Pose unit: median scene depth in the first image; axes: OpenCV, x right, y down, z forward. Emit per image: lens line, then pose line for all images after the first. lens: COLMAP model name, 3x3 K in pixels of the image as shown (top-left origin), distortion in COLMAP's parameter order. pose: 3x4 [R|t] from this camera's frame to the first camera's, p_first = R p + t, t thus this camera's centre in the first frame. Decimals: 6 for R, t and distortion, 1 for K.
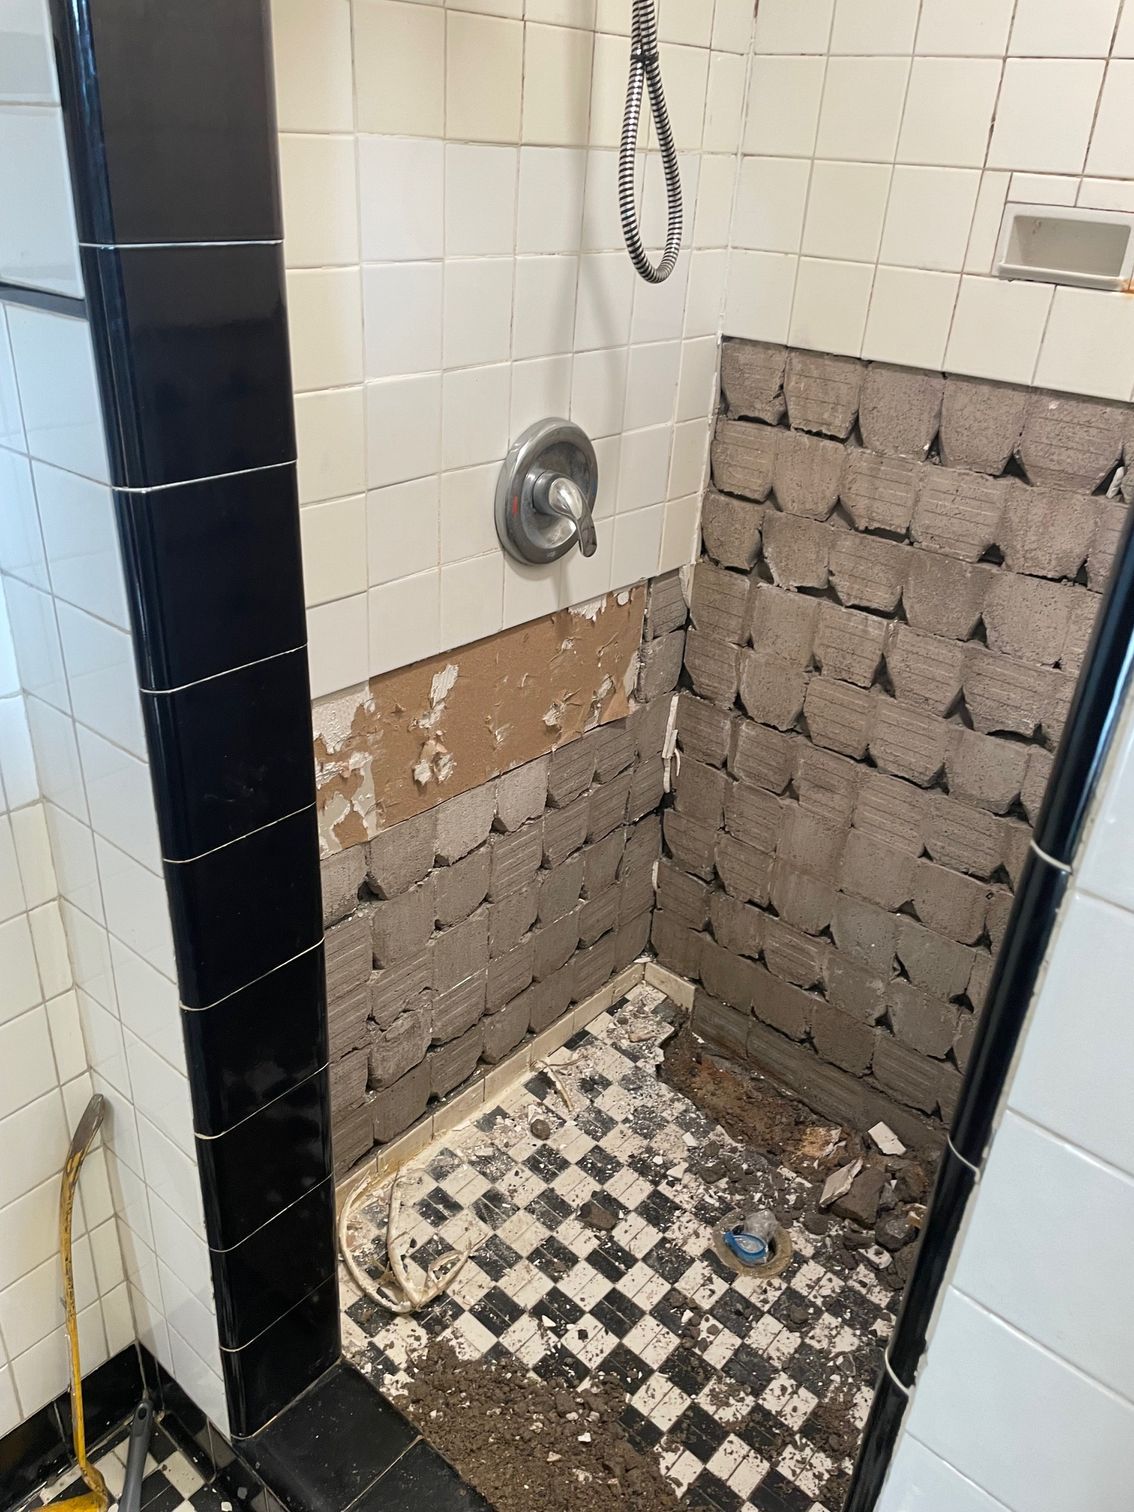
lens RADIAL K [[1138.8, 0, 565.9], [0, 1138.8, 754.9], [0, 0, 1]] dist [0.102213, -0.121302]
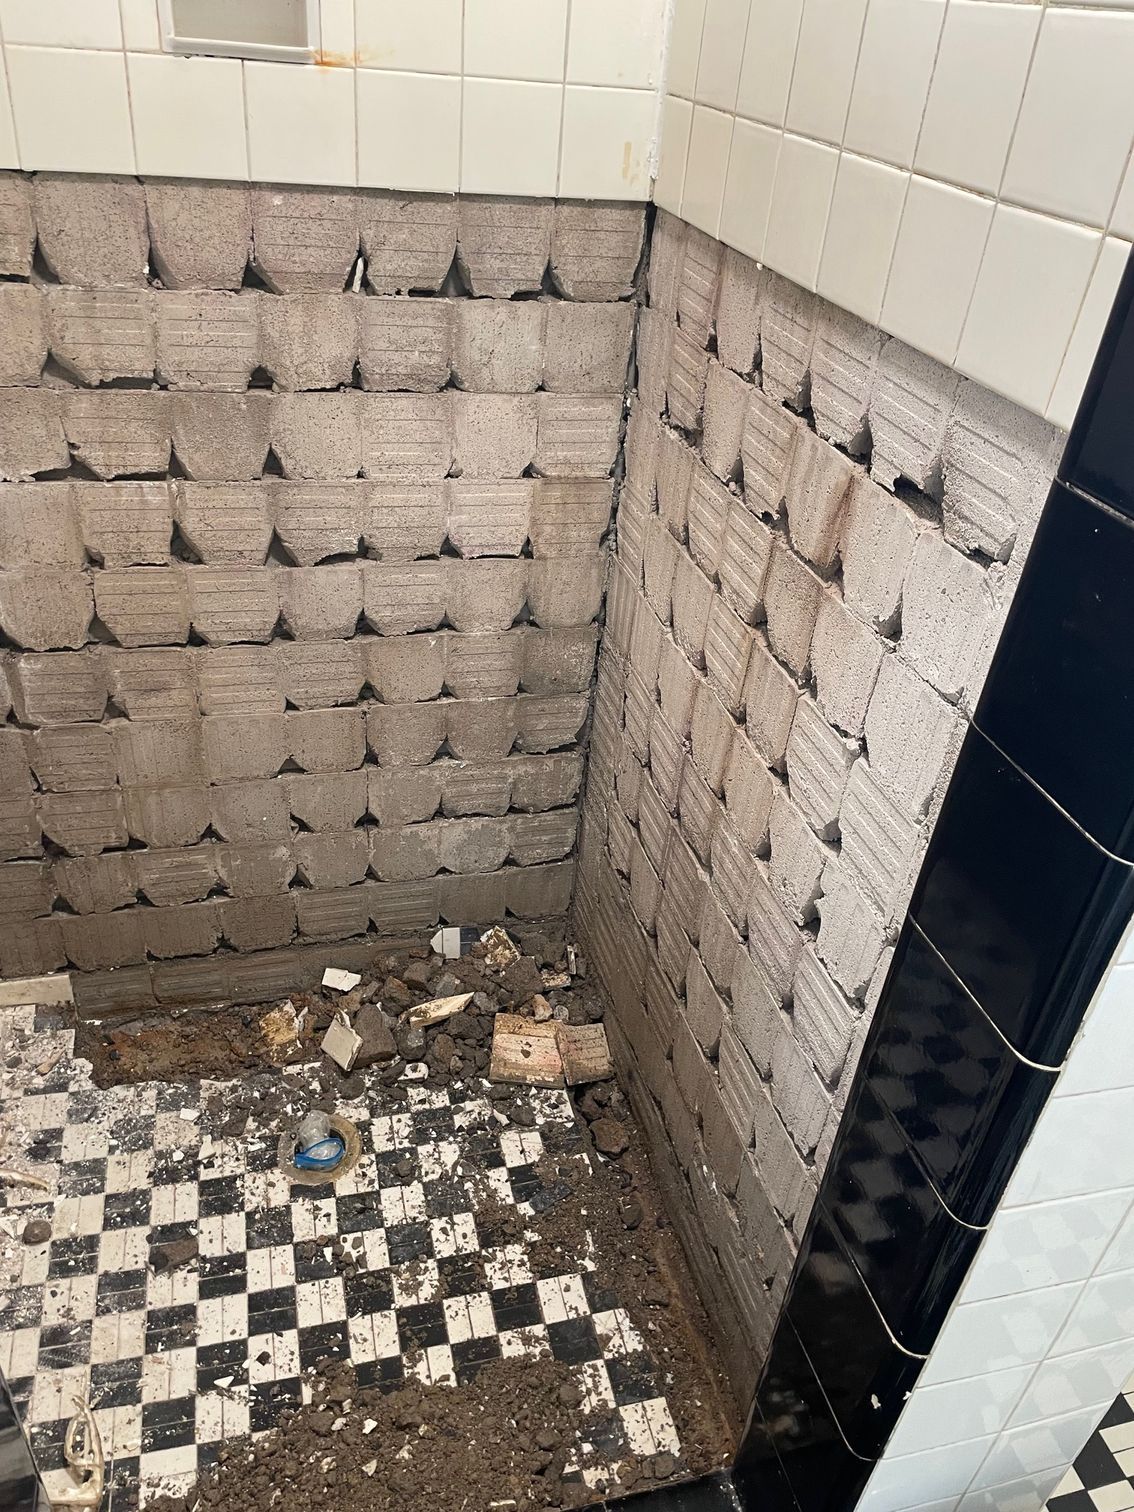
lens RADIAL K [[1138.8, 0, 565.9], [0, 1138.8, 754.9], [0, 0, 1]] dist [0.102213, -0.121302]
pose [[0.570158, -0.464367, 0.677704, -0.236164], [0.345441, 0.883967, 0.315077, -0.105668], [-0.745379, 0.054464, 0.664412, 0.206495]]
